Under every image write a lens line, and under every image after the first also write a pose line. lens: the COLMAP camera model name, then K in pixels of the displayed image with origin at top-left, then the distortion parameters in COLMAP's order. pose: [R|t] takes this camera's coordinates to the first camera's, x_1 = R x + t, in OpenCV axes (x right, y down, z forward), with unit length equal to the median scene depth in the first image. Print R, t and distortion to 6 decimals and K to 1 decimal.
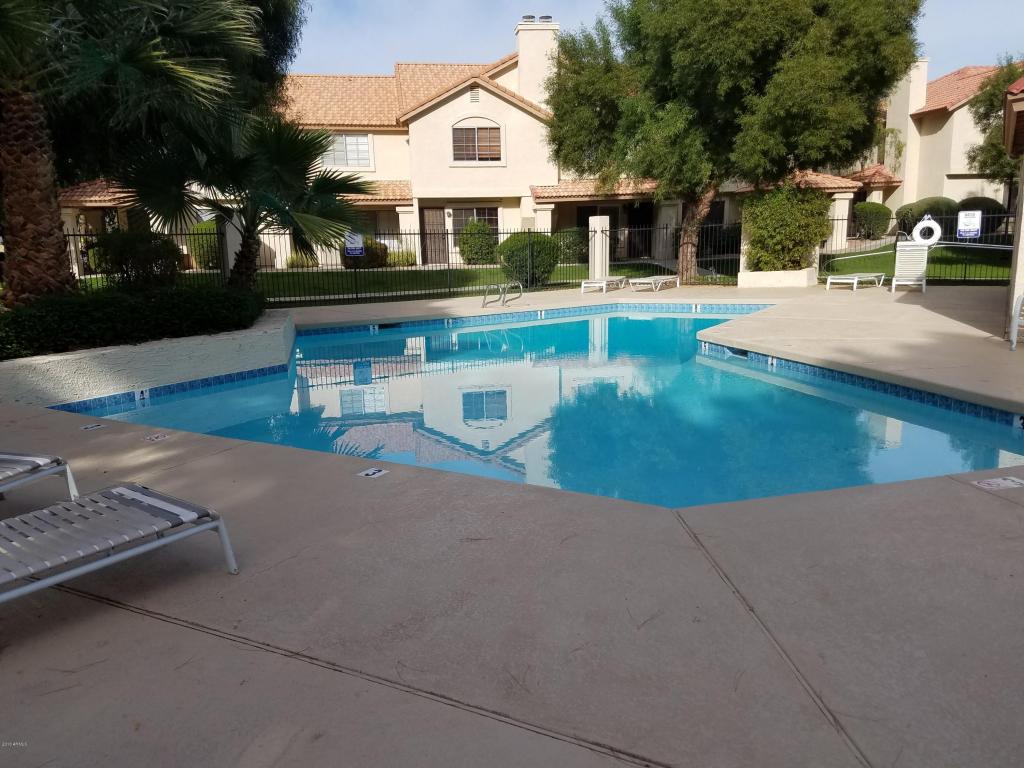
lens RADIAL K [[787.6, 0, 505.1], [0, 787.6, 402.4], [0, 0, 1]] dist [0.249415, -0.442752]
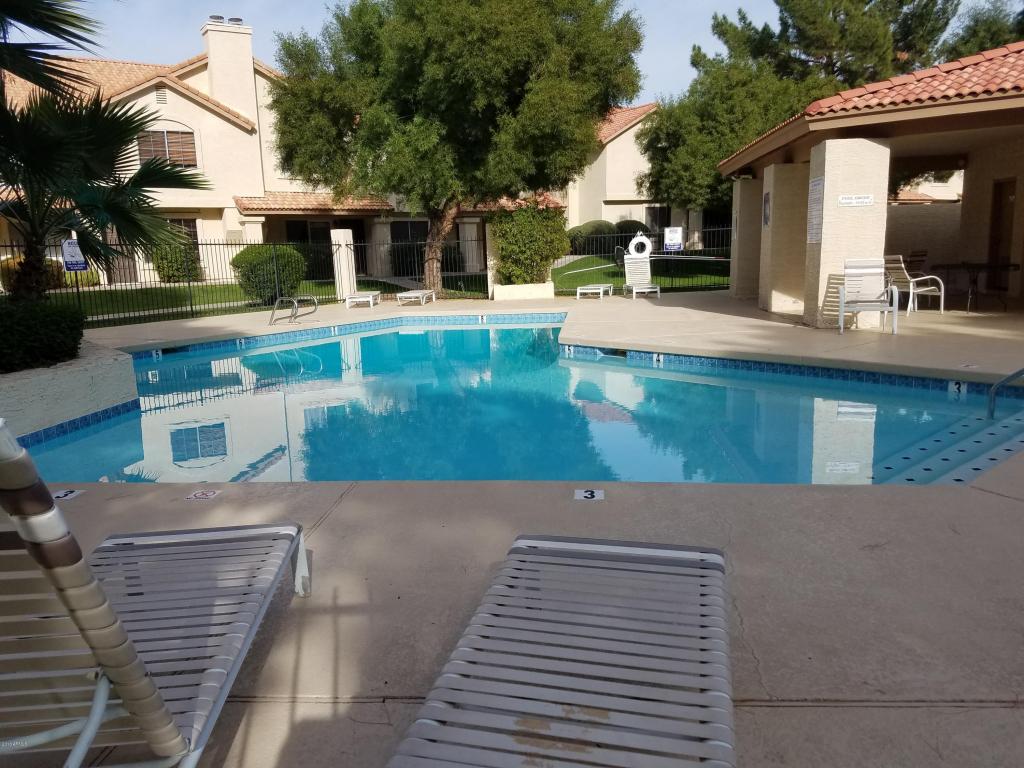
lens RADIAL K [[787.6, 0, 505.1], [0, 787.6, 402.4], [0, 0, 1]] dist [0.249415, -0.442752]
pose [[0.907609, -0.083971, 0.411333, -0.130838], [0.095401, 0.995412, -0.007295, -0.002019], [-0.408833, 0.045863, 0.911456, 0.064939]]
